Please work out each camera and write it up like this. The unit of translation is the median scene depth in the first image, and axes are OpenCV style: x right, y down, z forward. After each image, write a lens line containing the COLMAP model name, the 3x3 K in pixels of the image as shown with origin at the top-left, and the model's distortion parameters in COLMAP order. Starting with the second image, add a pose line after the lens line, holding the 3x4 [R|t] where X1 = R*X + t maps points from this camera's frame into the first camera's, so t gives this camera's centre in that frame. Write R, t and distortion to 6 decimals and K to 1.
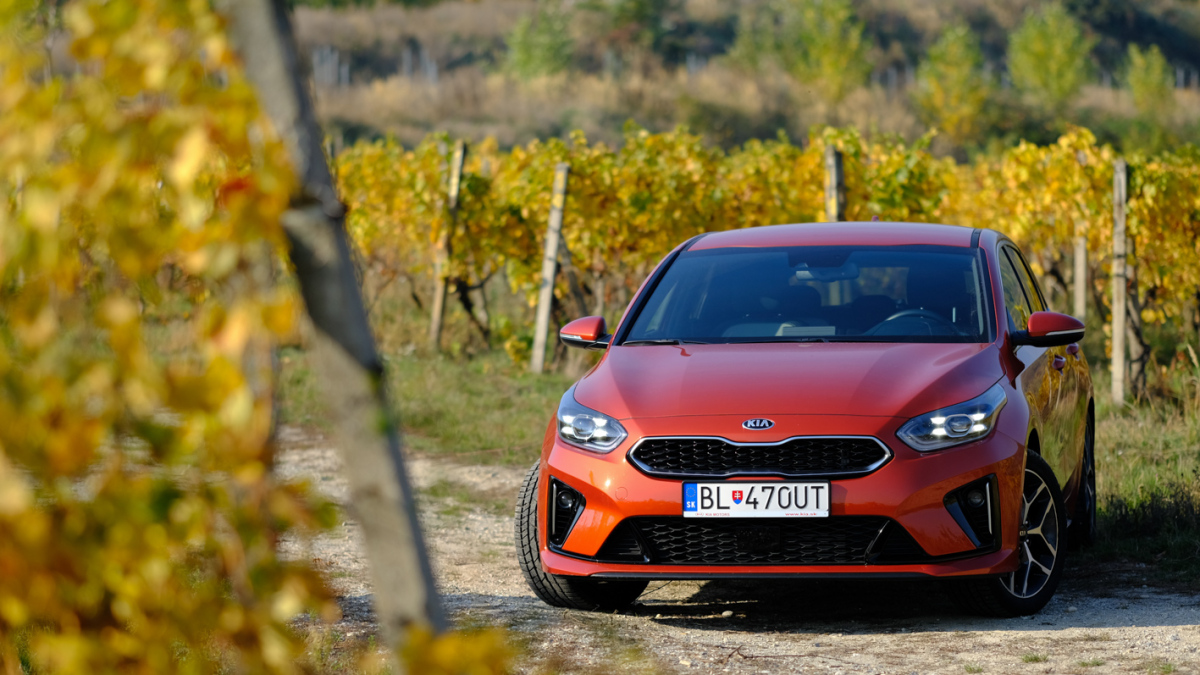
lens RADIAL K [[4775.5, 0, 602.7], [0, 4775.5, 341.7], [0, 0, 1]] dist [0.066613, 0.000000]
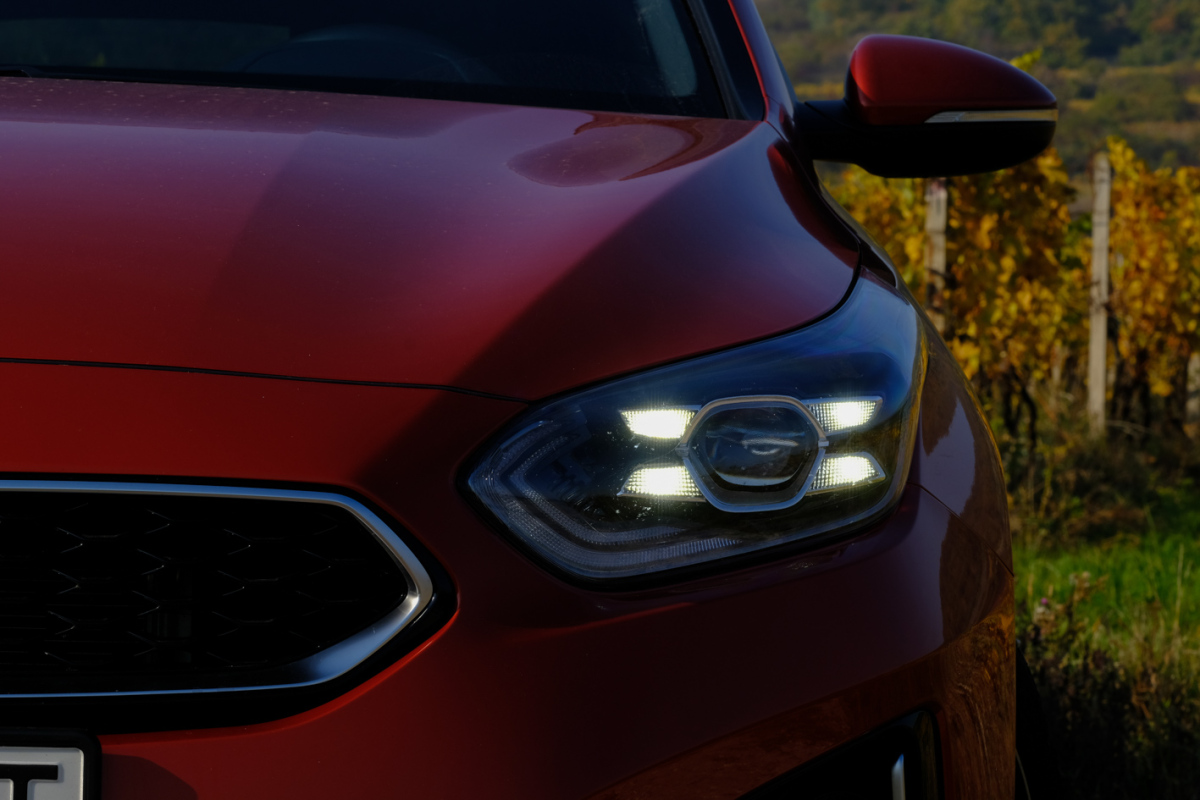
lens RADIAL K [[4600.0, 0, 599.6], [0, 4600.0, 400.7], [0, 0, 1]] dist [0.215468, 0.000000]
pose [[0.978831, 0.037984, 0.201113, 0.030739], [-0.035309, 0.999234, -0.016871, 0.018771], [-0.201600, 0.009413, 0.979423, 0.819413]]
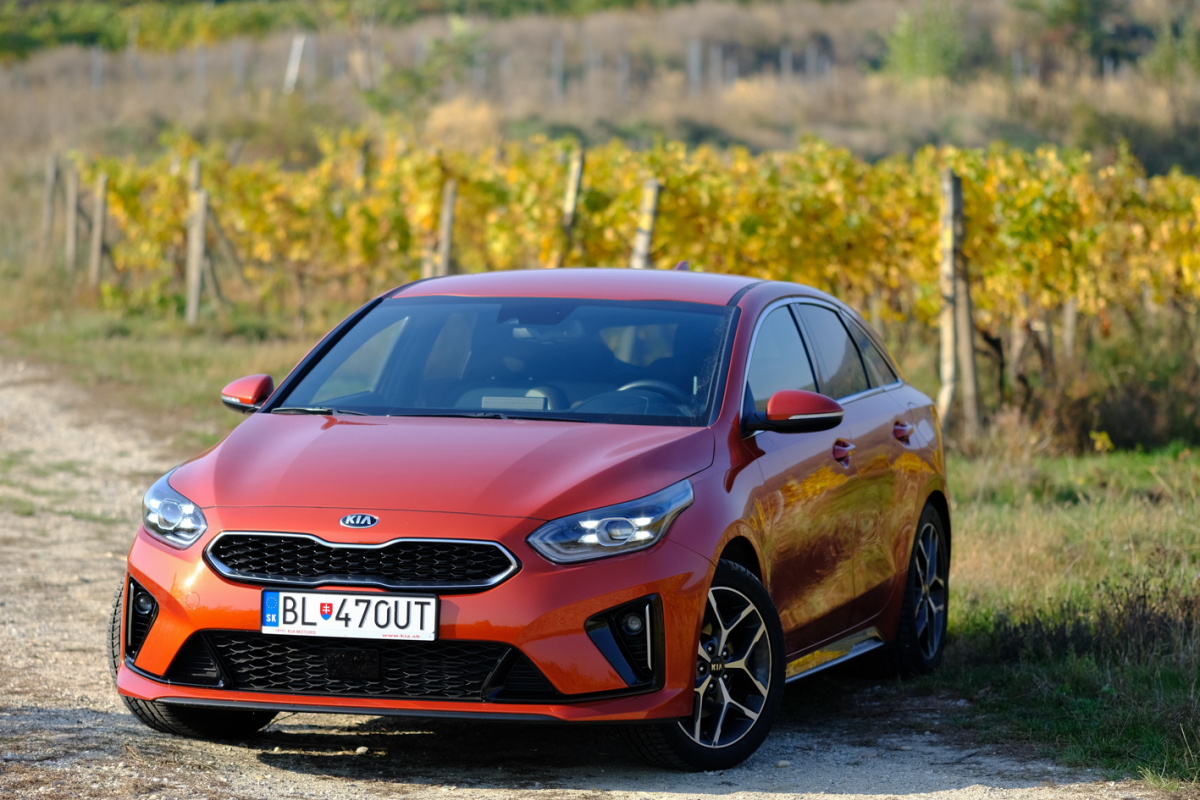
lens RADIAL K [[4970.8, 0, 536.5], [0, 4970.8, 391.0], [0, 0, 1]] dist [0.222268, 0.000000]
pose [[0.992376, 0.035165, -0.118120, 0.158991], [-0.034193, 0.999363, 0.010240, -0.014040], [0.118405, -0.006123, 0.992947, 0.172513]]
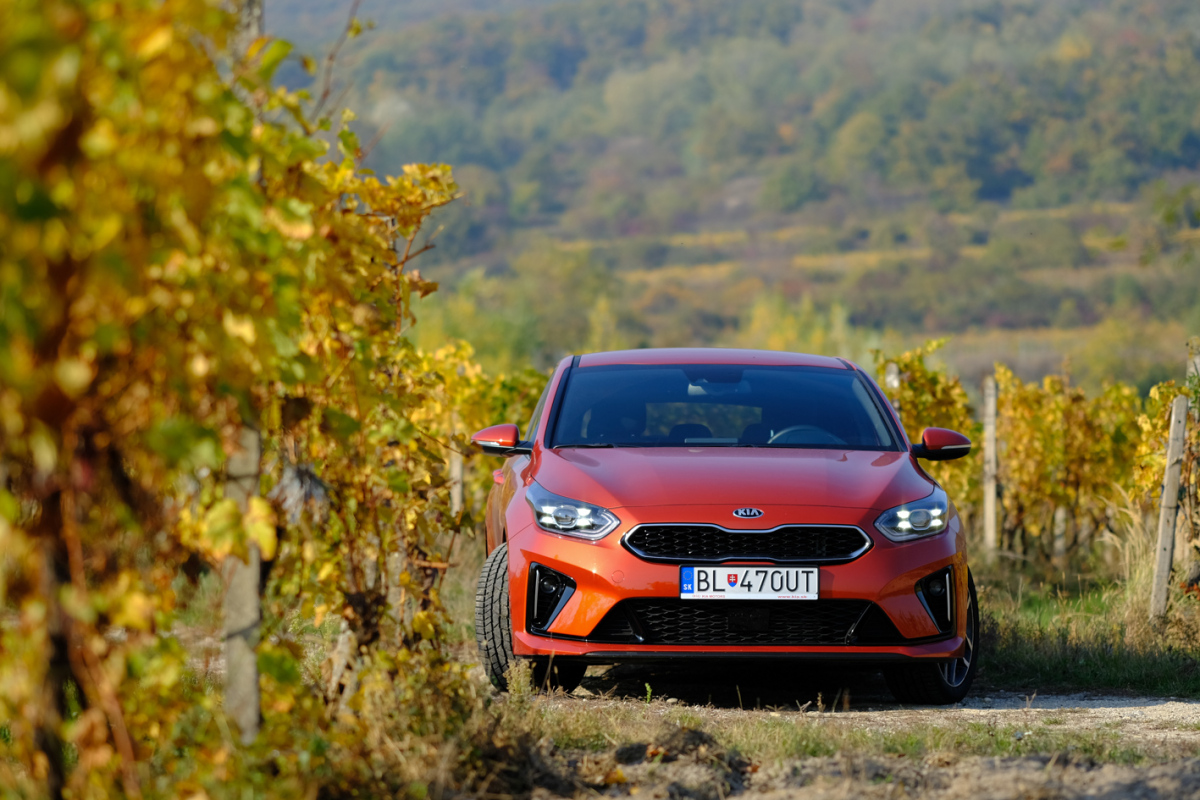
lens RADIAL K [[5148.2, 0, 602.2], [0, 5148.2, 408.0], [0, 0, 1]] dist [0.157737, 0.000000]
pose [[0.972811, 0.025489, 0.230192, -0.262778], [-0.014232, 0.998626, -0.050433, 0.051962], [-0.231161, 0.045786, 0.971837, -0.111000]]
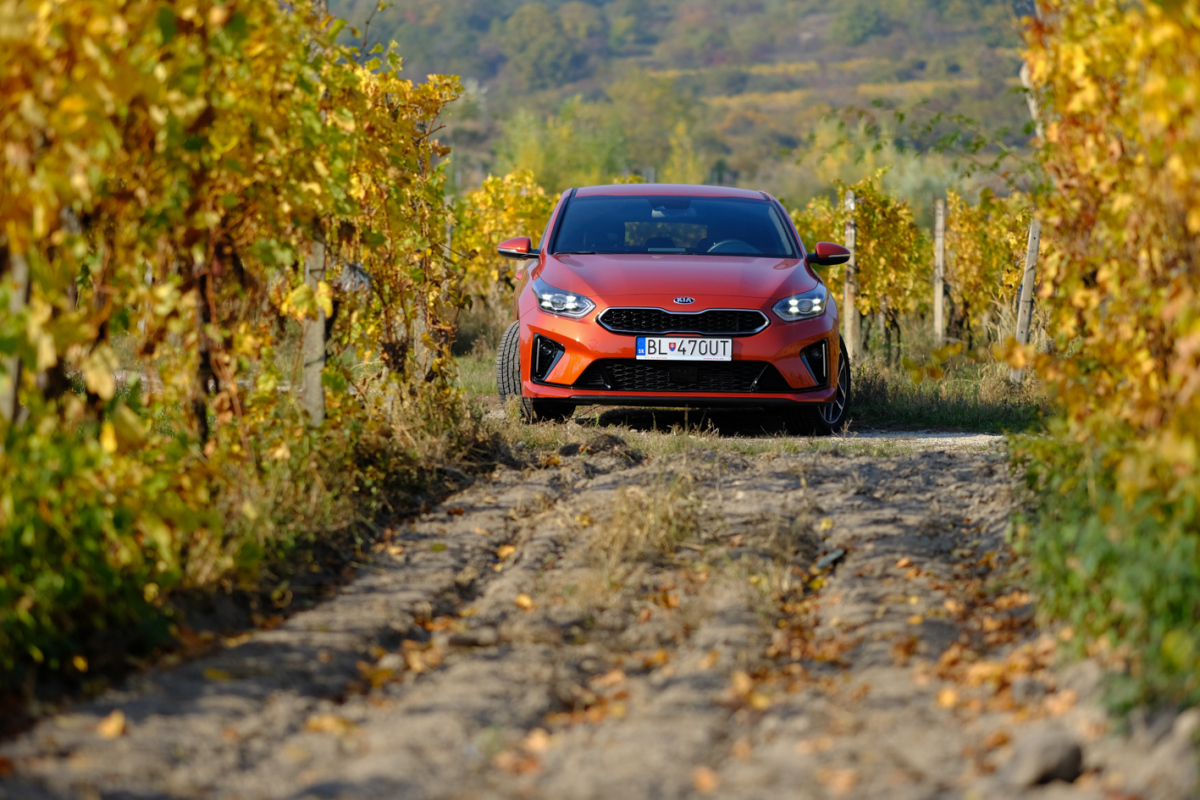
lens RADIAL K [[4600.0, 0, 594.5], [0, 4600.0, 393.4], [0, 0, 1]] dist [0.215468, 0.000000]
pose [[0.977391, 0.026492, 0.209775, -0.304193], [-0.024632, 0.999631, -0.011474, 0.064523], [-0.210002, 0.006048, 0.977682, -0.442115]]
